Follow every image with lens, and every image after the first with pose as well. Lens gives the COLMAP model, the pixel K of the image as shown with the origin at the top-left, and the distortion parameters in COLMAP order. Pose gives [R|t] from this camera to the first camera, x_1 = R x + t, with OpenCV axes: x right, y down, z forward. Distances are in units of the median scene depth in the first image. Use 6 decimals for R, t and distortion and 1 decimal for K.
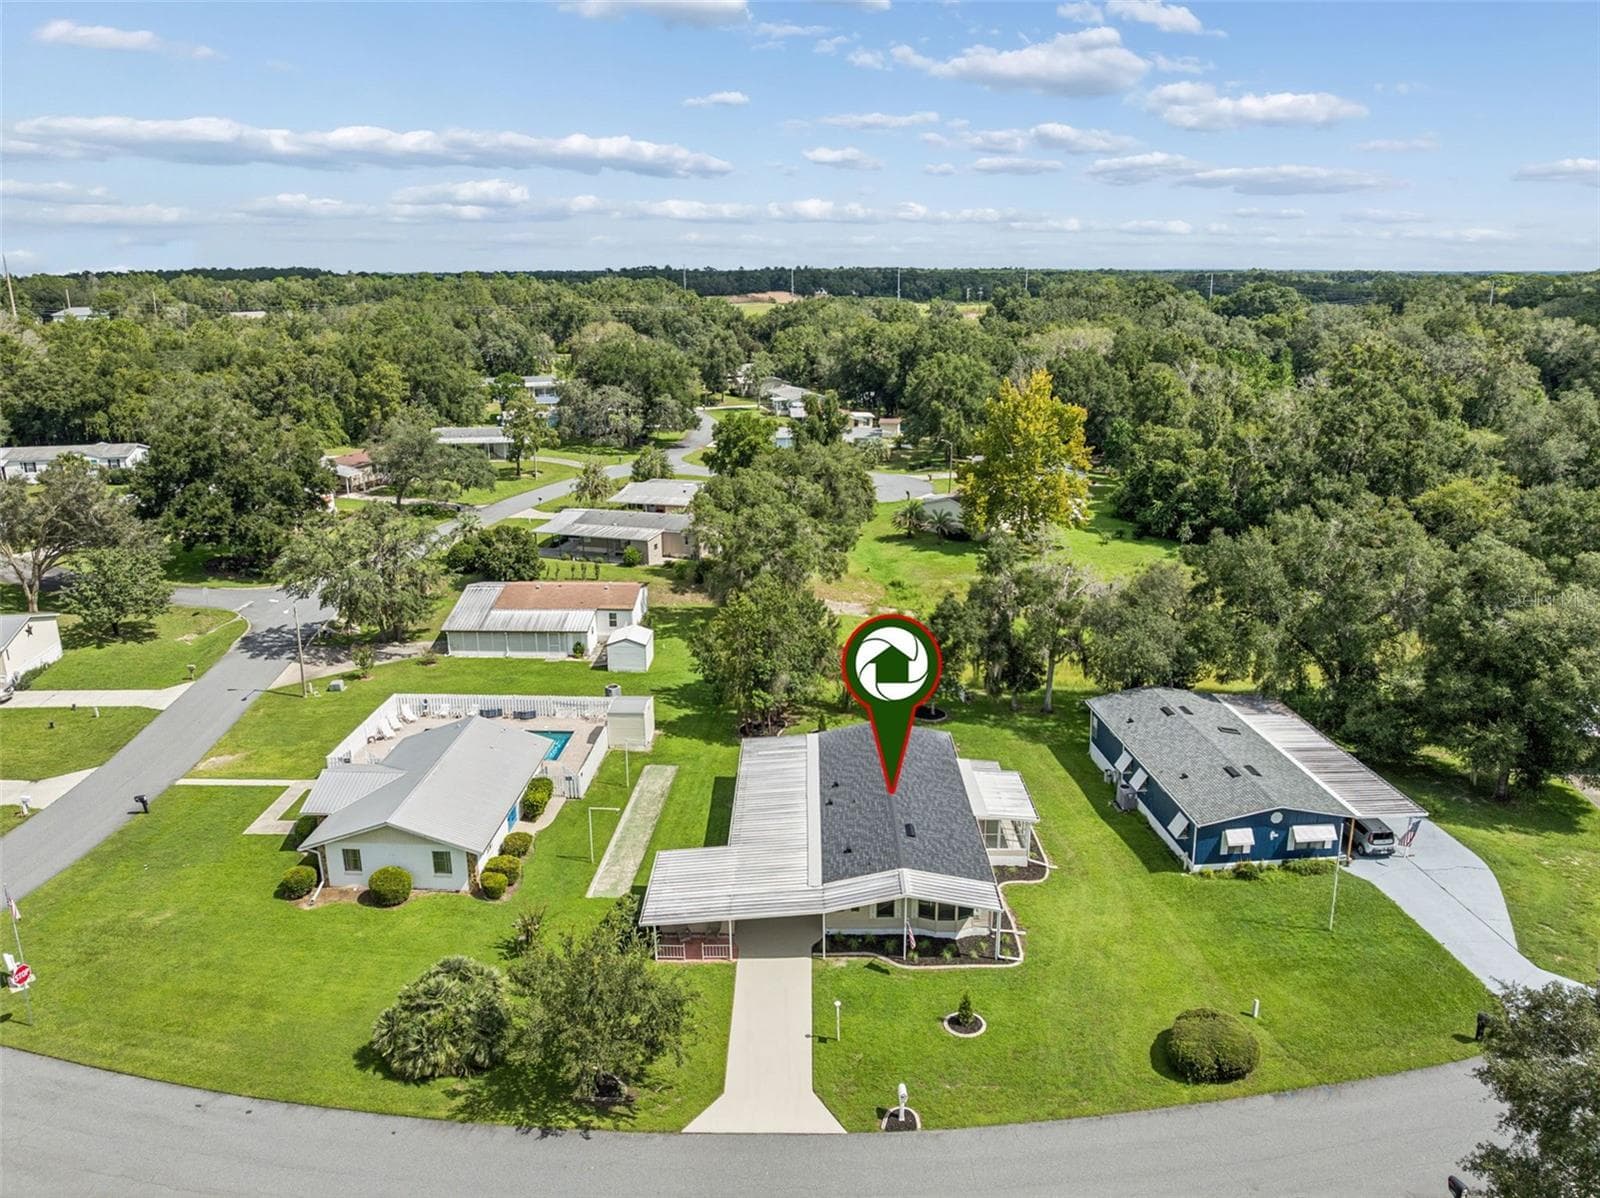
lens RADIAL K [[1132.9, 0, 800.0], [0, 1132.9, 599.0], [0, 0, 1]] dist [-0.044518, 0.003616]
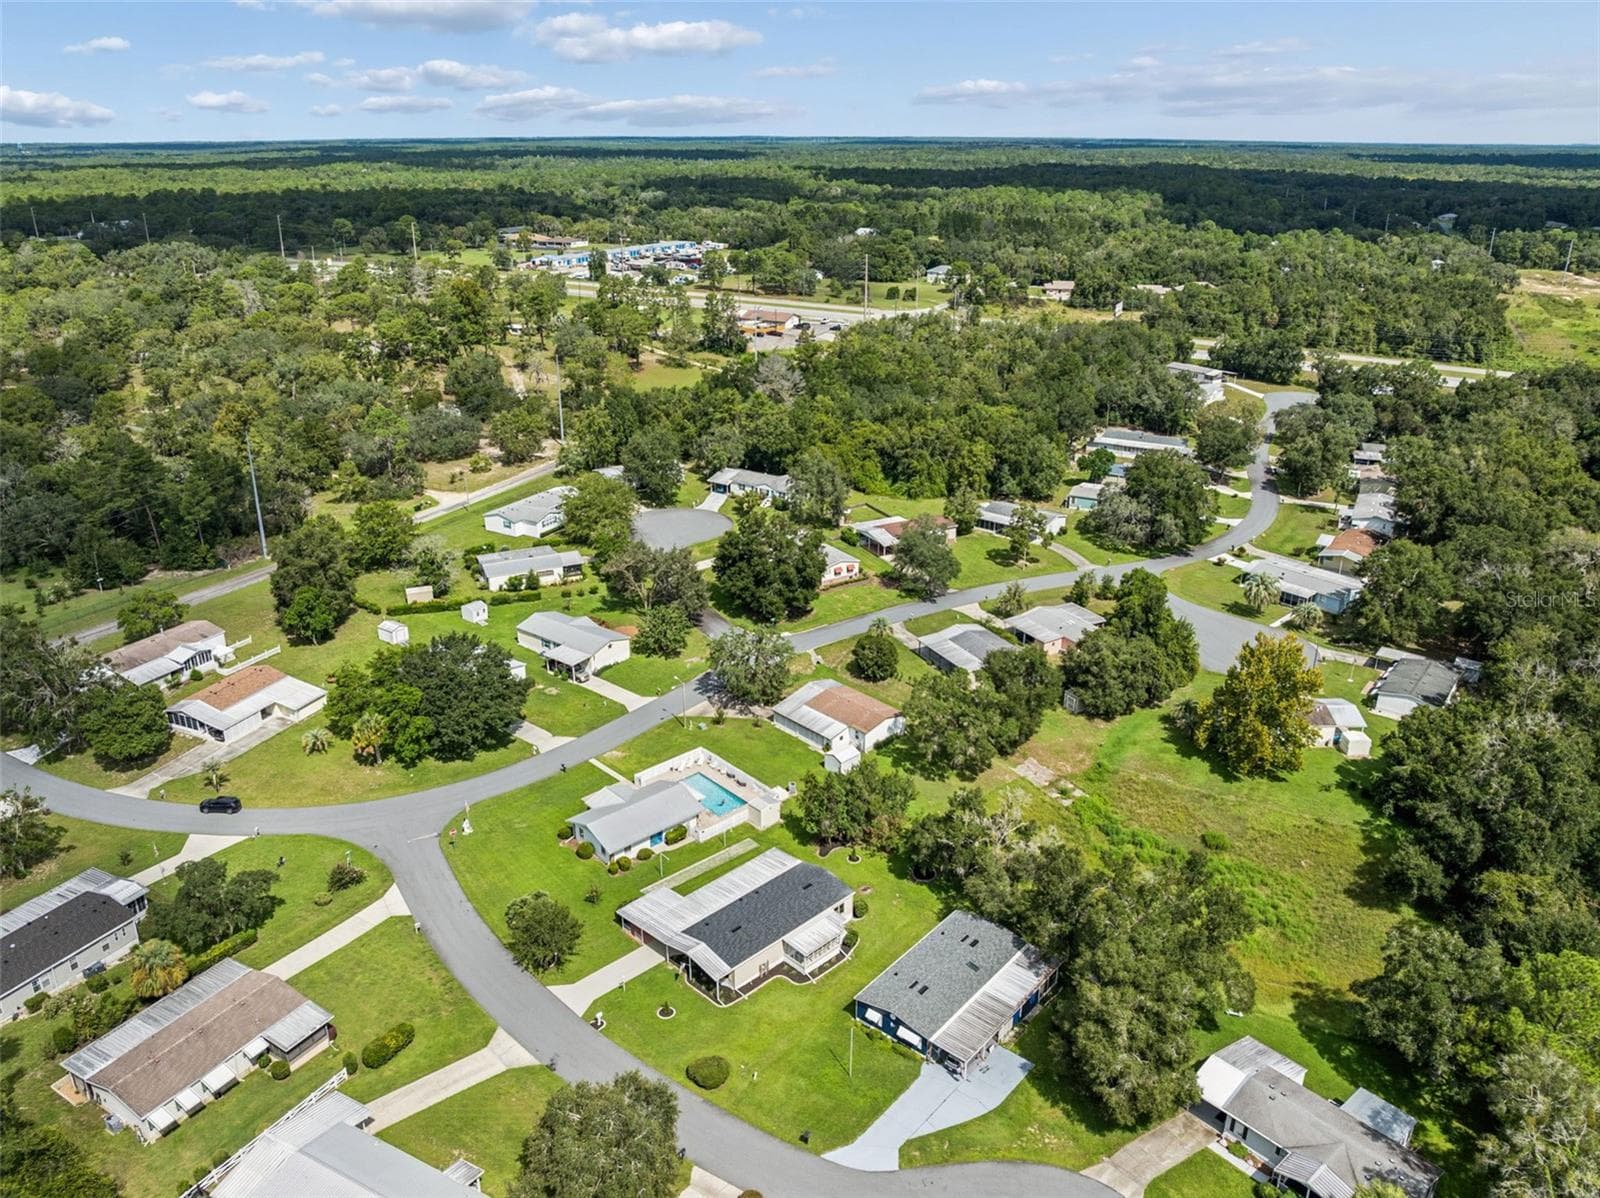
lens RADIAL K [[1152.9, 0, 800.0], [0, 1152.9, 599.0], [0, 0, 1]] dist [-0.042493, -0.001454]
pose [[0.708144, 0.273703, -0.650860, 1.228991], [-0.195950, 0.961782, 0.191258, -0.716390], [0.678333, -0.007902, 0.734712, -0.422998]]
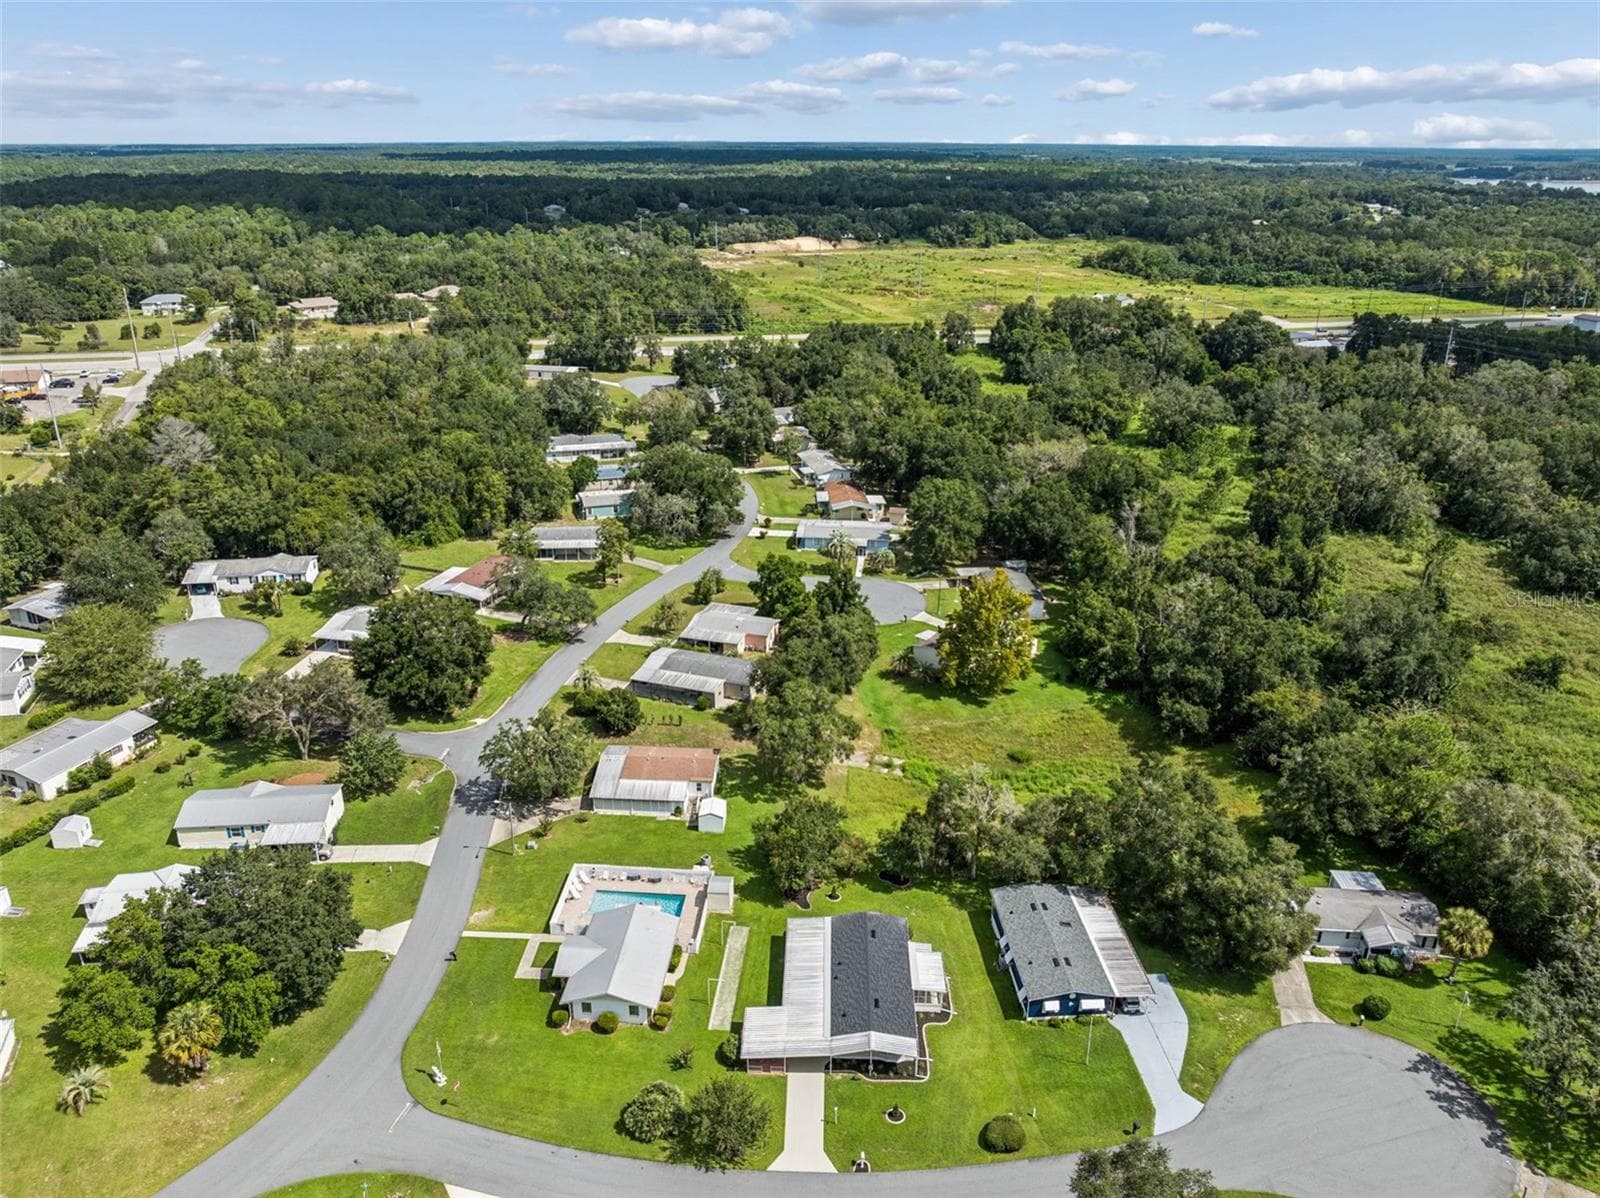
lens RADIAL K [[1152.9, 0, 800.0], [0, 1152.9, 599.0], [0, 0, 1]] dist [-0.042493, -0.001454]
pose [[0.999650, 0.022014, -0.014686, -0.018021], [-0.020281, 0.993806, 0.109259, -0.612400], [0.017000, -0.108923, 0.993905, -0.775740]]
